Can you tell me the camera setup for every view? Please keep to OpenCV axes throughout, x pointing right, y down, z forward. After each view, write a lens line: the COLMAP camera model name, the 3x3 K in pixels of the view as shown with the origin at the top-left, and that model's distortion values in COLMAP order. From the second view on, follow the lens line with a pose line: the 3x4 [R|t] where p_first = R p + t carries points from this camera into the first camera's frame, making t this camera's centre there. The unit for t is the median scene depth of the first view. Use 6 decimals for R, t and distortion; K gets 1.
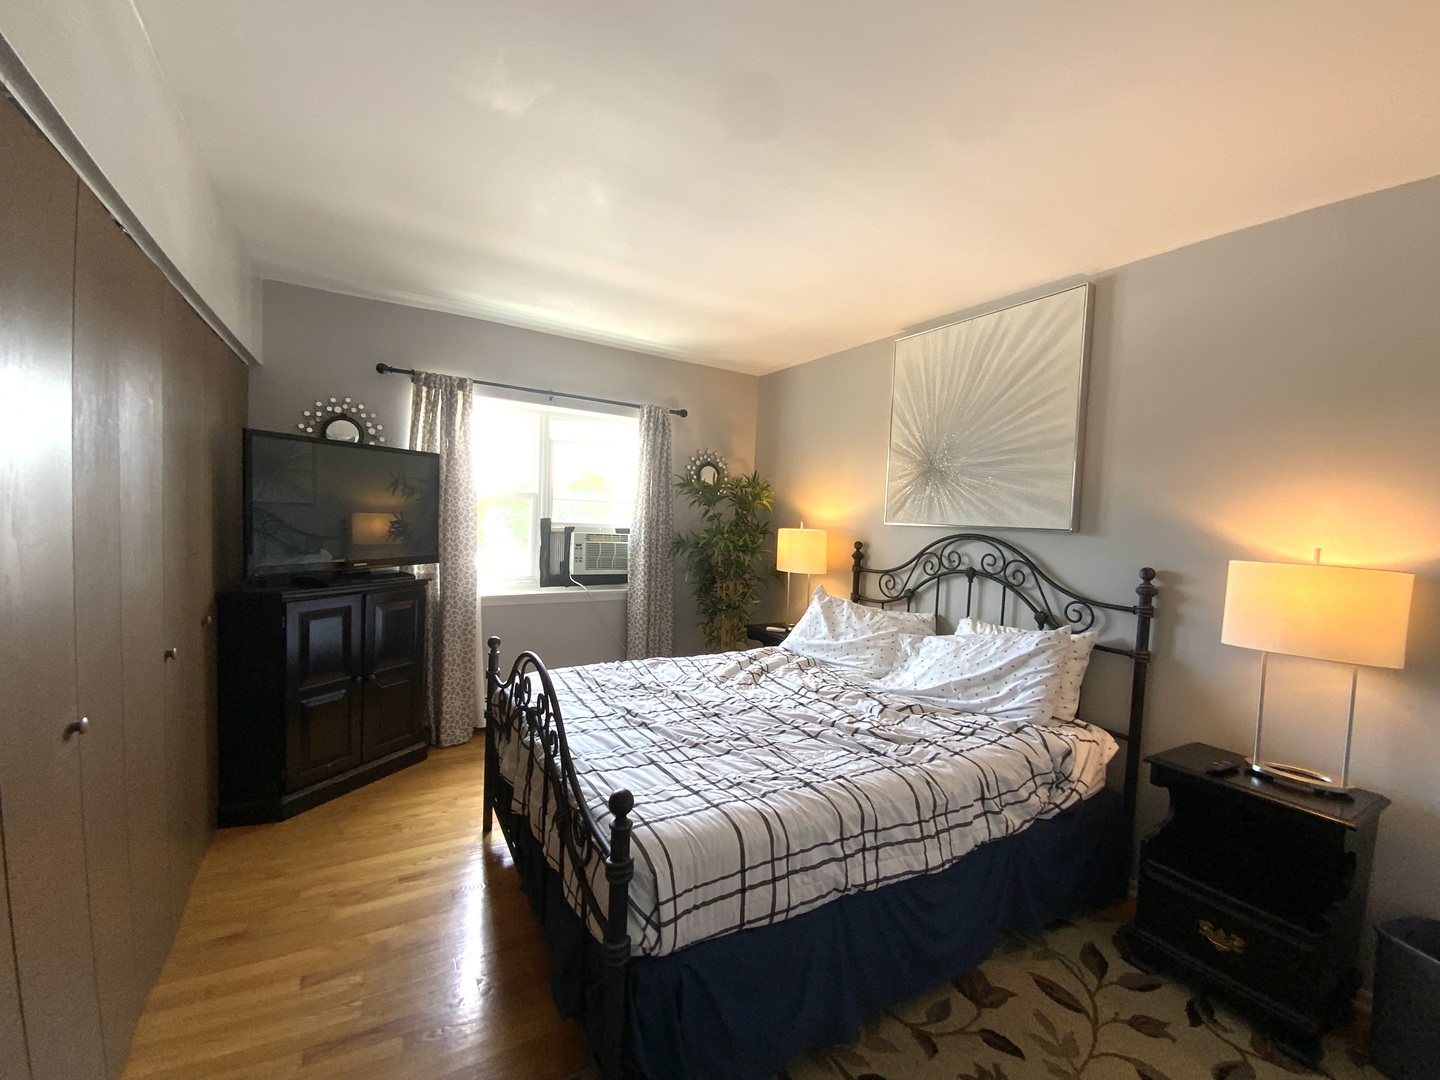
lens RADIAL K [[581.5, 0, 719.0], [0, 581.5, 543.1], [0, 0, 1]] dist [0.017552, -0.017177]
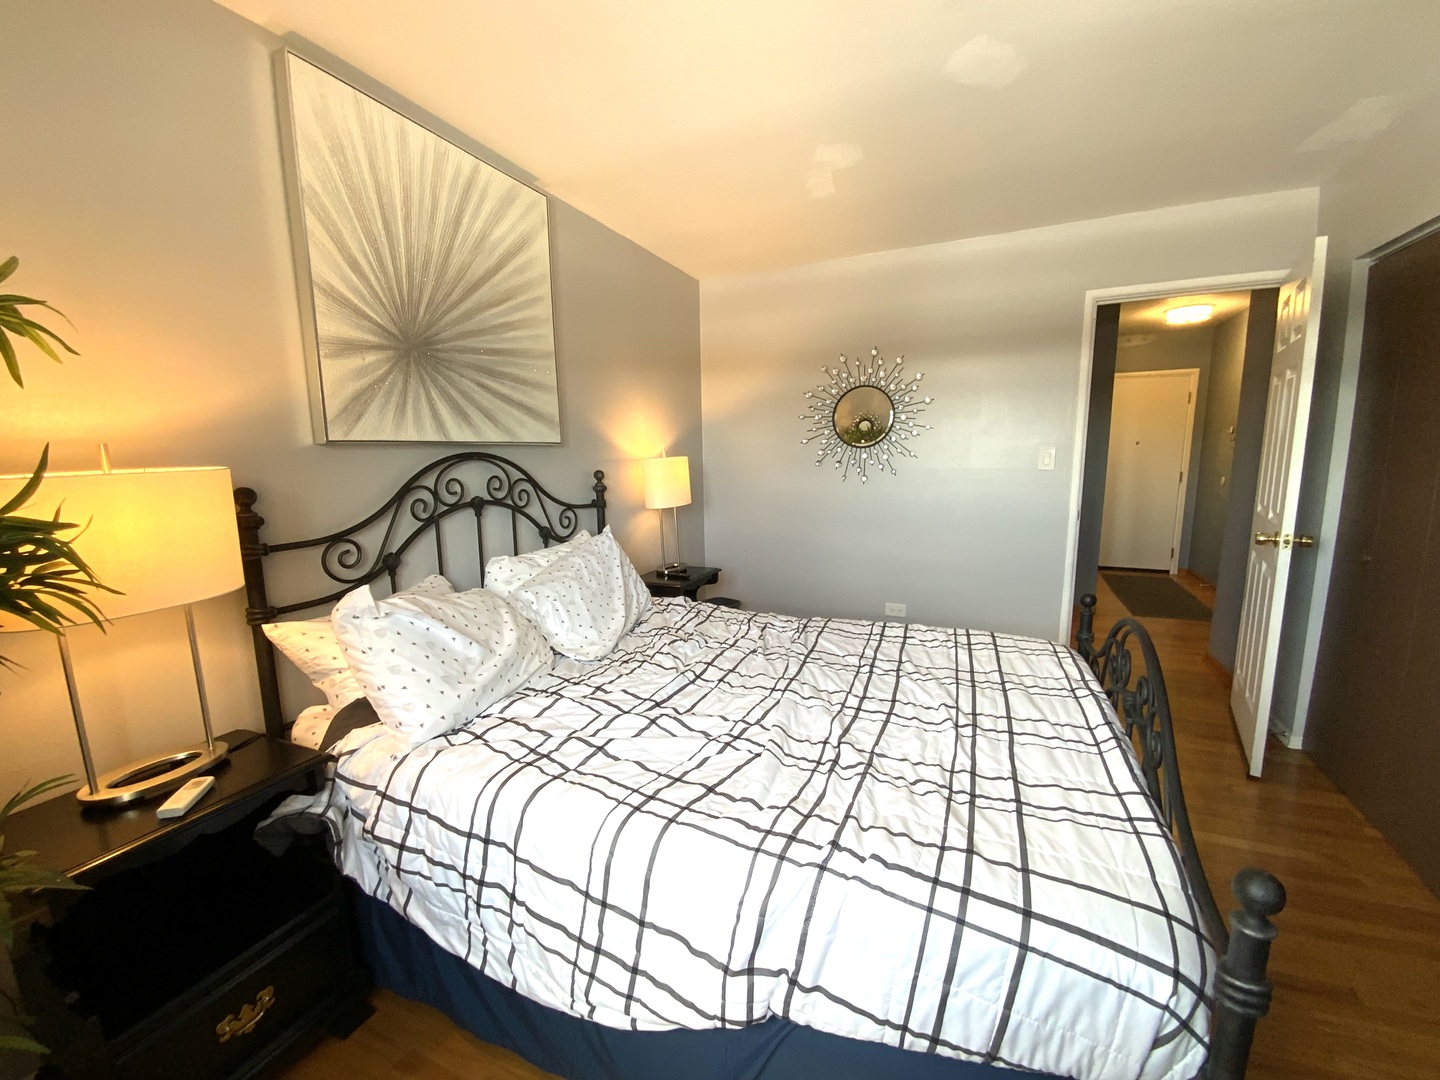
lens RADIAL K [[582.9, 0, 718.4], [0, 582.9, 541.6], [0, 0, 1]] dist [0.017592, -0.016679]
pose [[-0.556712, -0.156414, 0.815847, -0.517357], [0.031576, 0.977419, 0.208937, -0.069385], [-0.830105, 0.142079, -0.539202, 1.564076]]
